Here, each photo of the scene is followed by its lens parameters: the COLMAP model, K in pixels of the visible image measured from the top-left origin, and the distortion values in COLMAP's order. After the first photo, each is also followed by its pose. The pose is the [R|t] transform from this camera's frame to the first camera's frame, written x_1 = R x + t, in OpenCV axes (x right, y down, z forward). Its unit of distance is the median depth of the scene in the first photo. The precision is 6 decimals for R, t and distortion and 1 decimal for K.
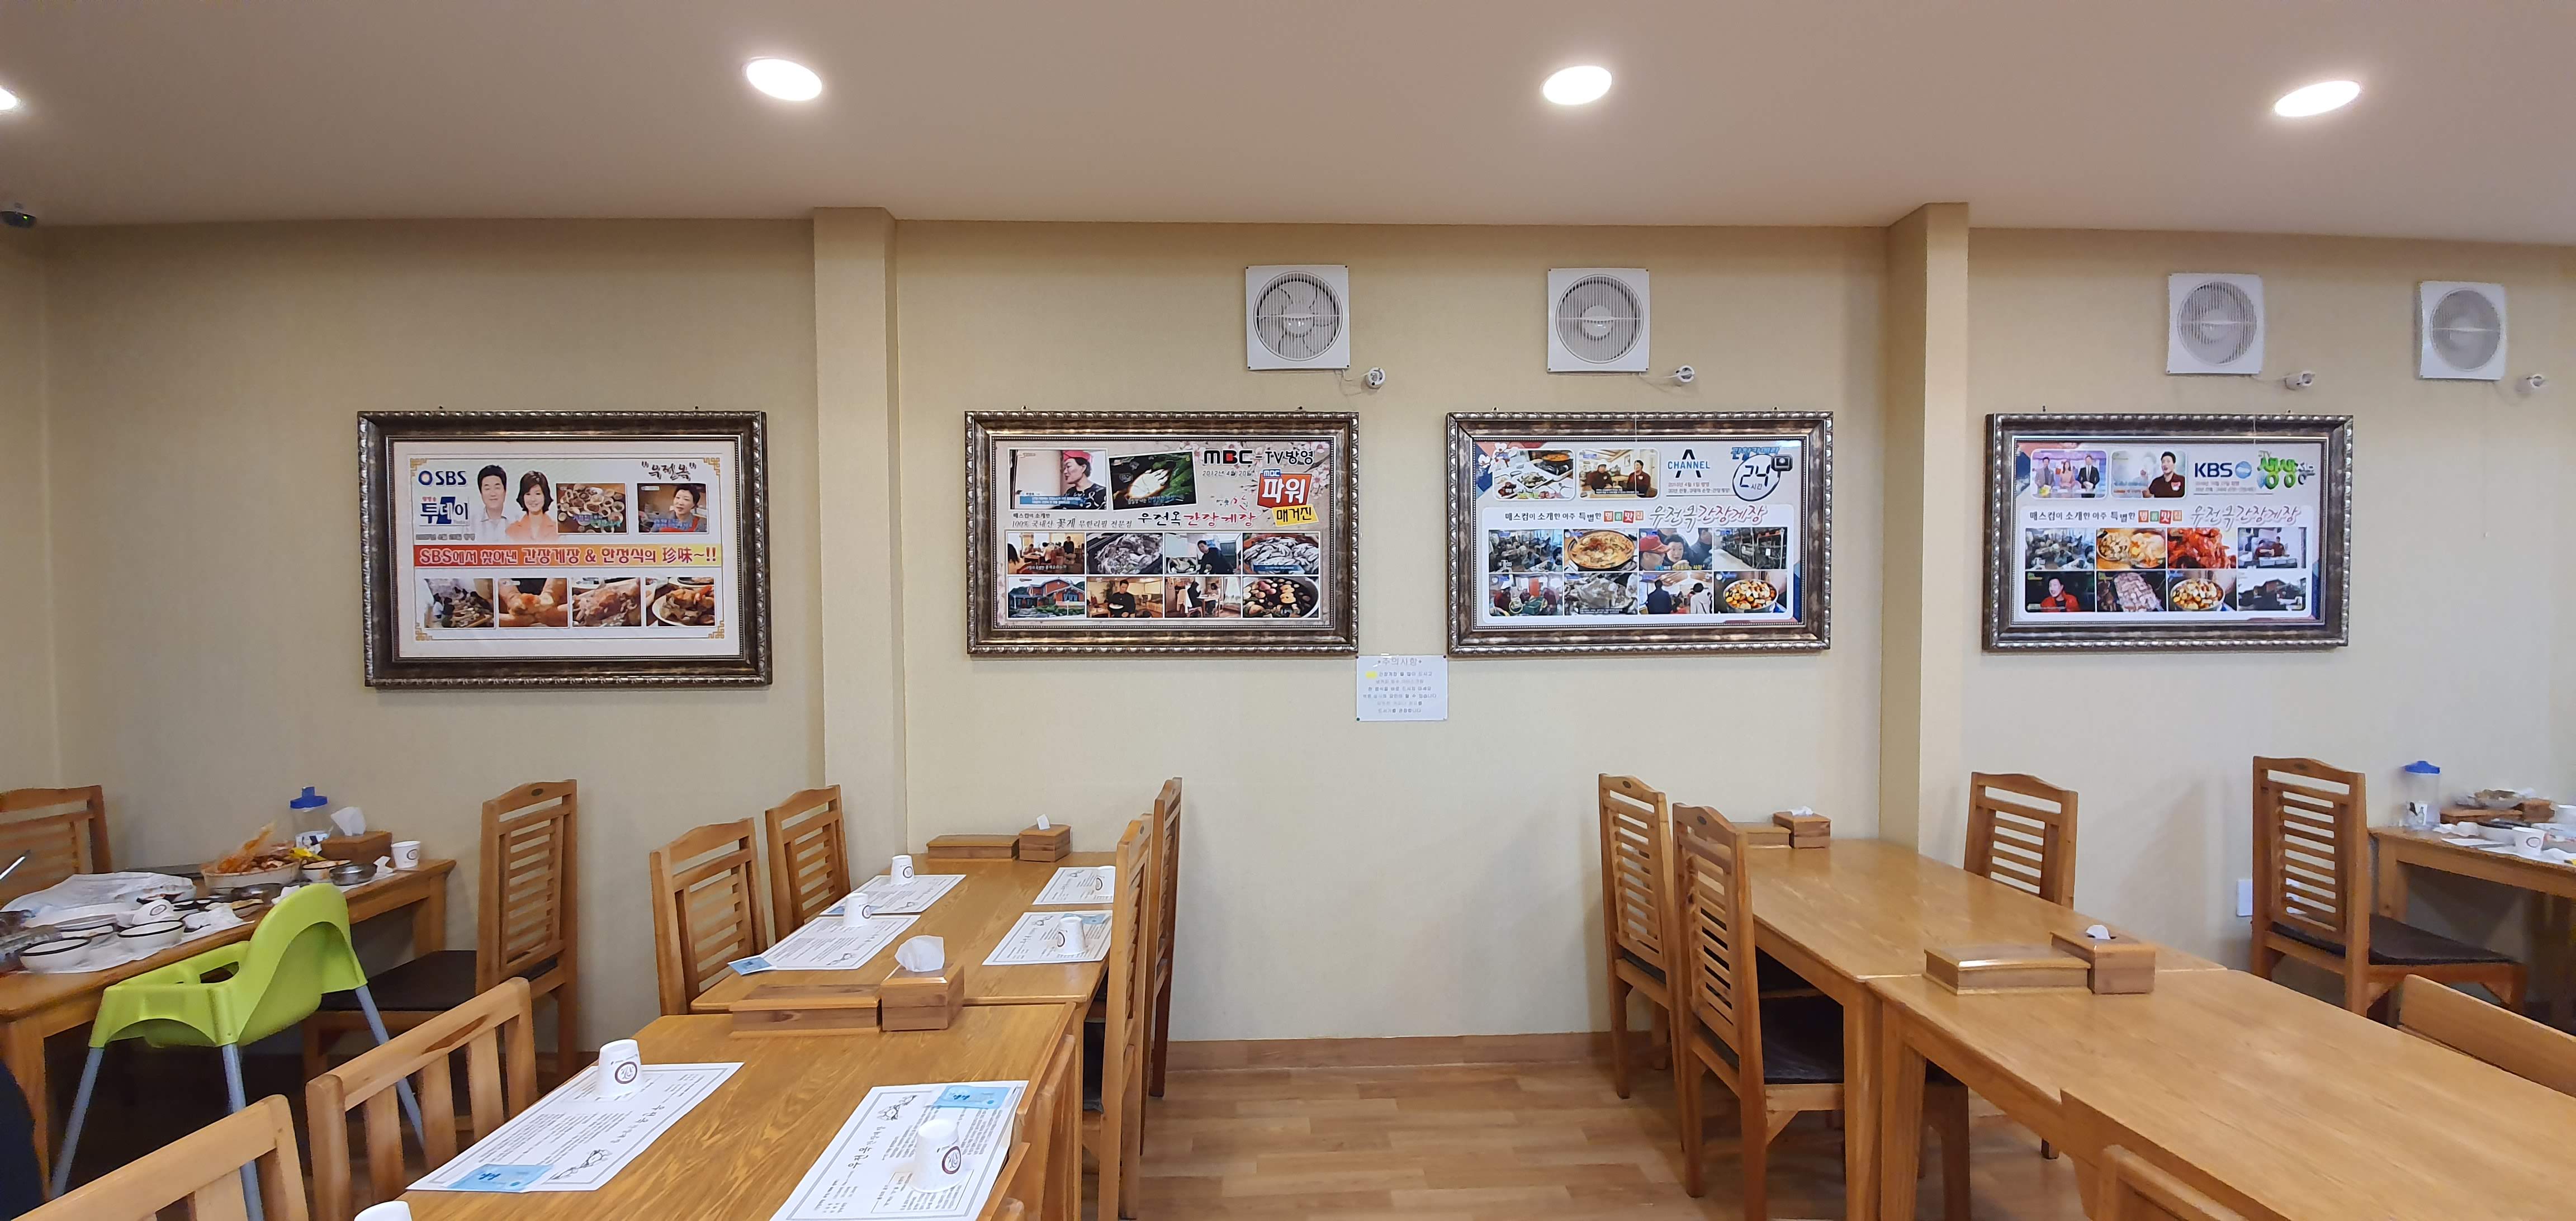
lens RADIAL K [[1057.7, 0, 1287.0], [0, 1057.7, 614.6], [0, 0, 1]] dist [-0.014259, -0.000305]
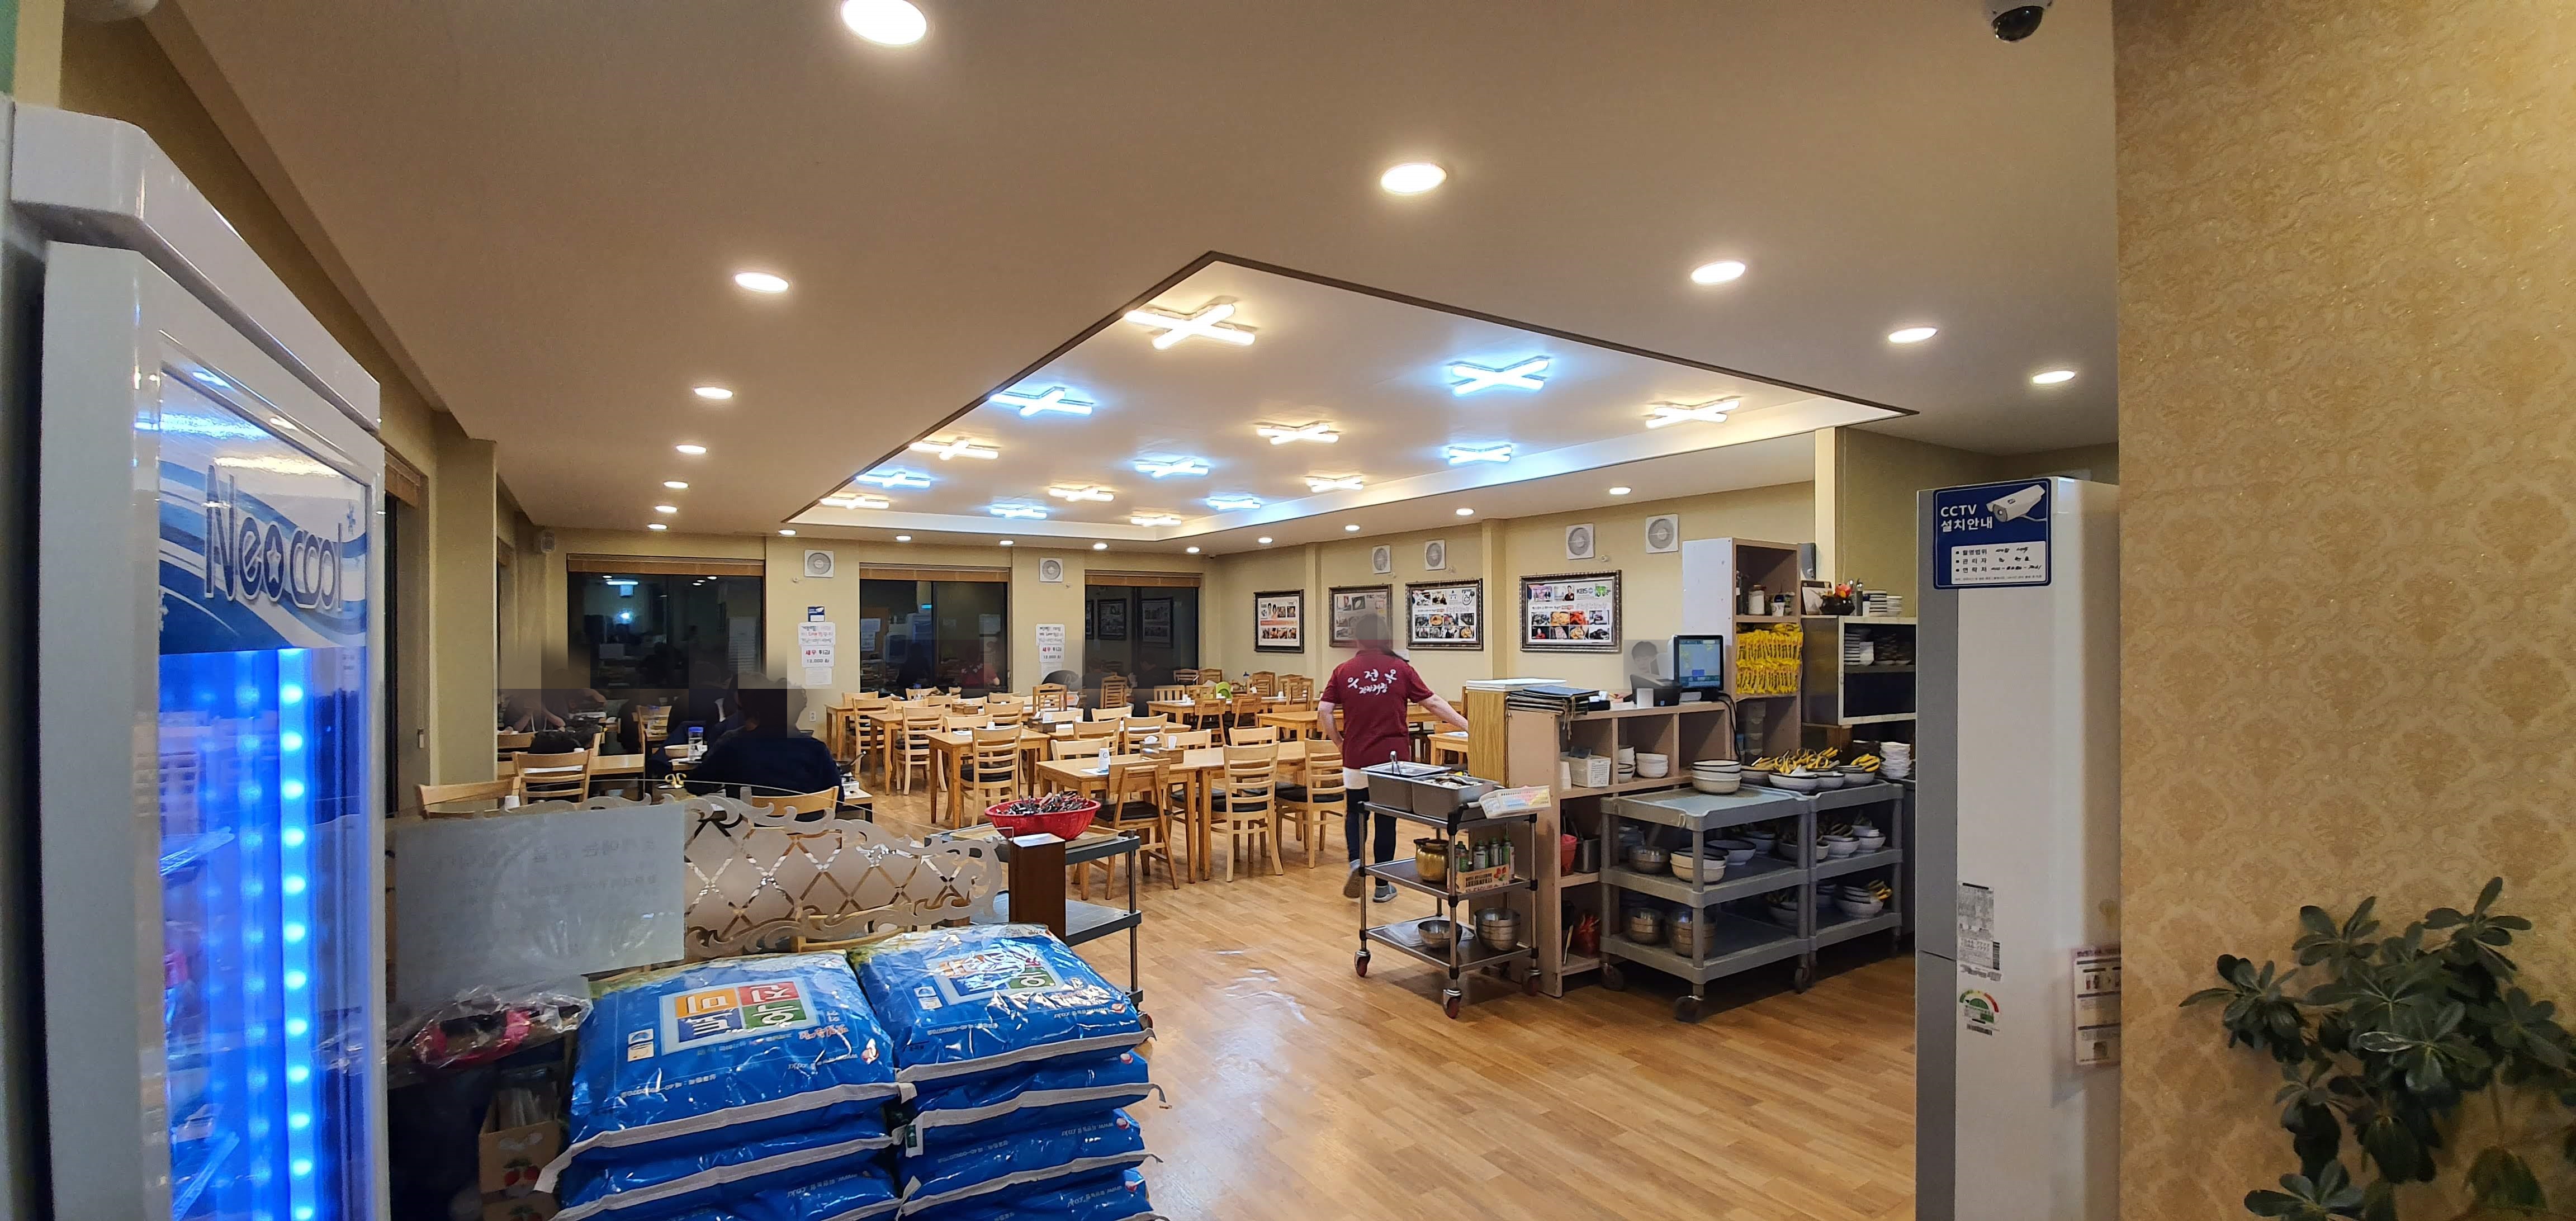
lens RADIAL K [[1057.7, 0, 1286.8], [0, 1057.7, 624.5], [0, 0, 1]] dist [-0.014259, -0.000305]
pose [[0.518879, -0.000838, -0.854847, 3.036939], [-0.006746, 0.999964, -0.005075, -0.025590], [0.854821, 0.008400, 0.518855, -1.244667]]
